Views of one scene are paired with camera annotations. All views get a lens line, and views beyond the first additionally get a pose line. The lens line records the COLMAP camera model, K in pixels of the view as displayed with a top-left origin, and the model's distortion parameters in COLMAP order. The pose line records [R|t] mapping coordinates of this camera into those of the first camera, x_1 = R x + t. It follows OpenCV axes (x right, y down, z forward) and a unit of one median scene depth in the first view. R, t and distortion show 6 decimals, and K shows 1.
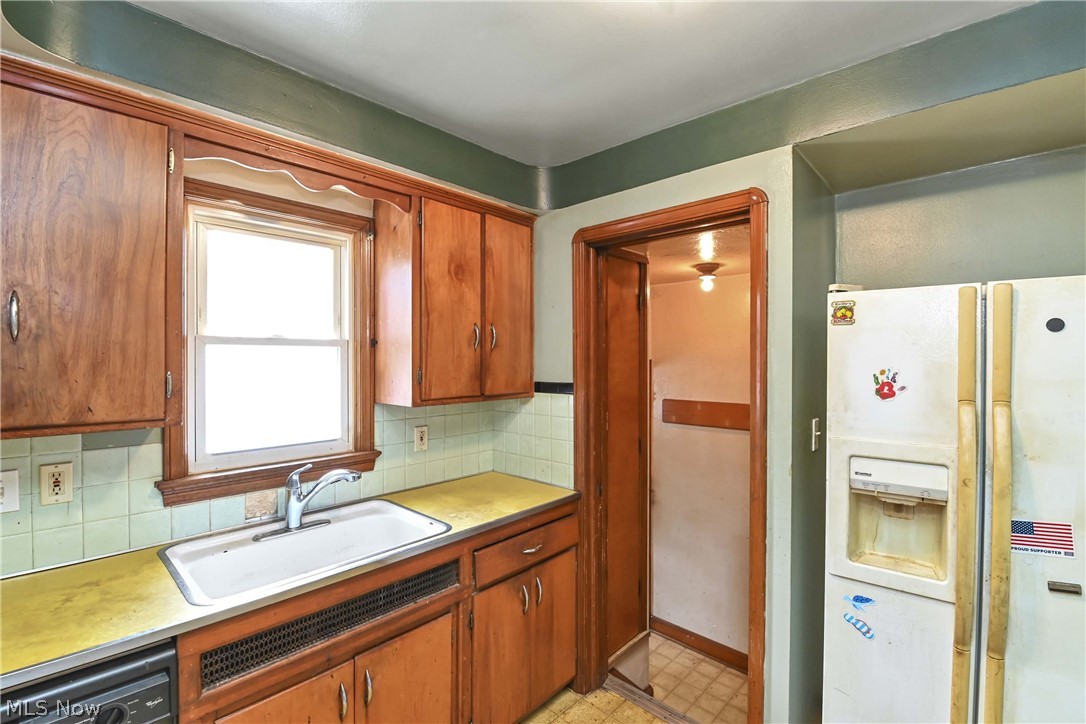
lens RADIAL K [[480.9, 0, 542.2], [0, 480.9, 358.9], [0, 0, 1]] dist [-0.008225, -0.005500]
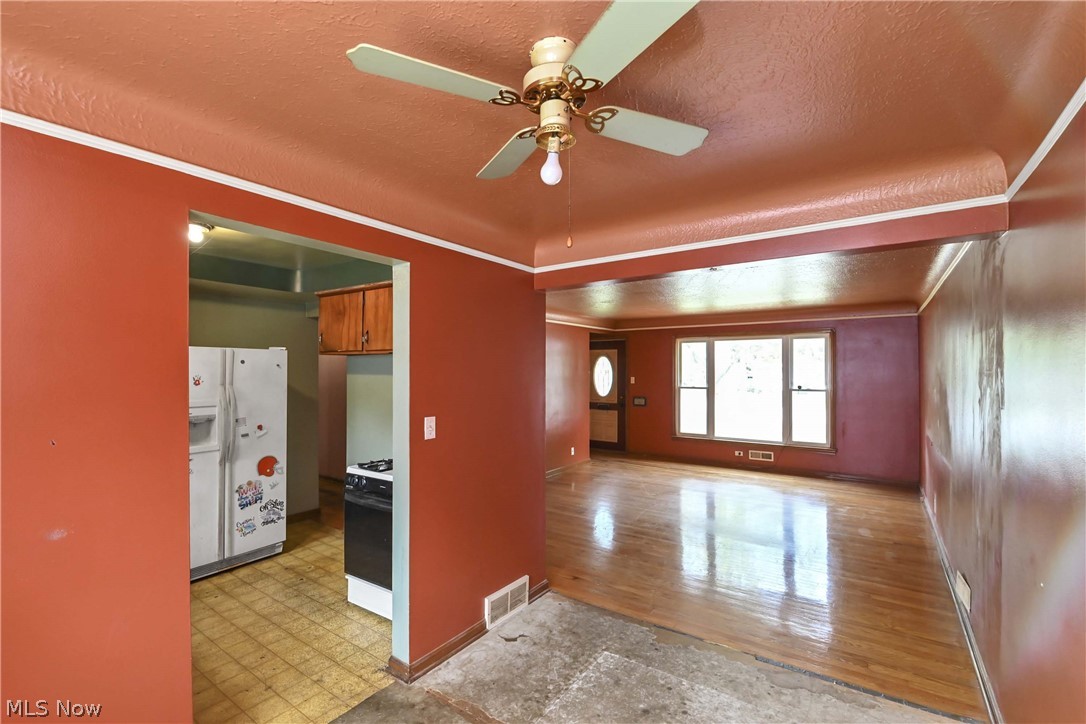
lens RADIAL K [[480.9, 0, 550.8], [0, 480.9, 363.2], [0, 0, 1]] dist [-0.008225, -0.005500]
pose [[-0.143018, 0.010827, 0.989661, -1.536077], [-0.003348, 0.999929, -0.011423, -0.015866], [-0.989714, -0.004947, -0.142971, -0.427313]]
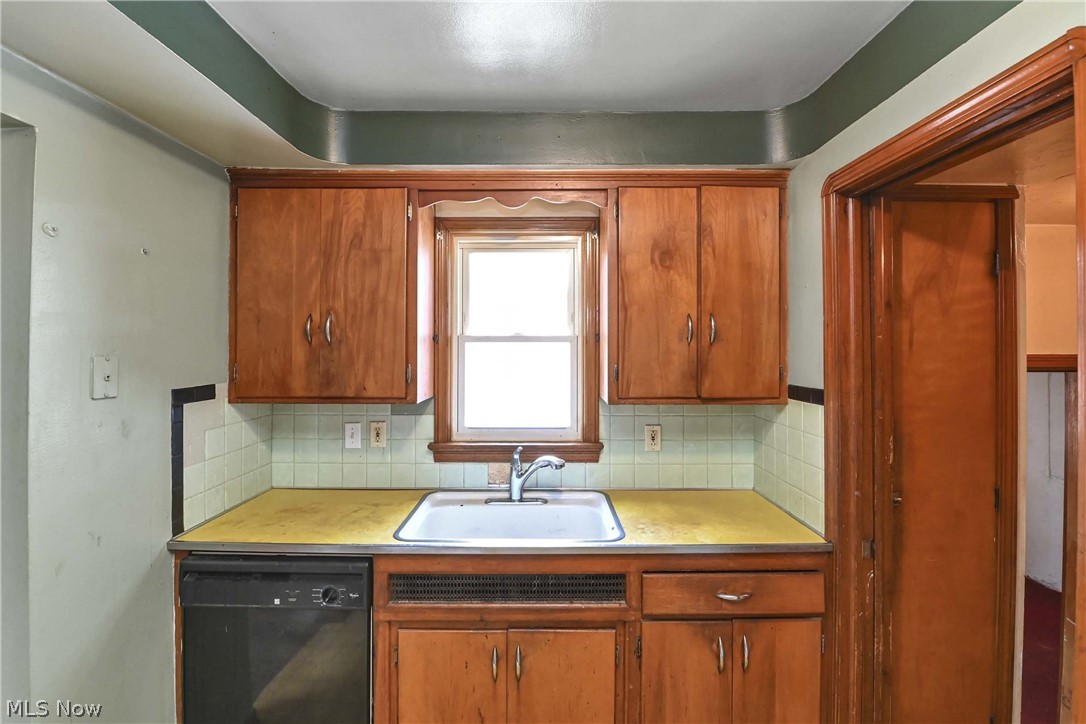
lens RADIAL K [[480.9, 0, 538.2], [0, 480.9, 345.3], [0, 0, 1]] dist [-0.008225, -0.005500]
pose [[0.681472, -0.002018, -0.731842, 0.355193], [-0.000541, 0.999995, -0.003261, -0.017306], [0.731844, 0.002618, 0.681467, 0.232909]]
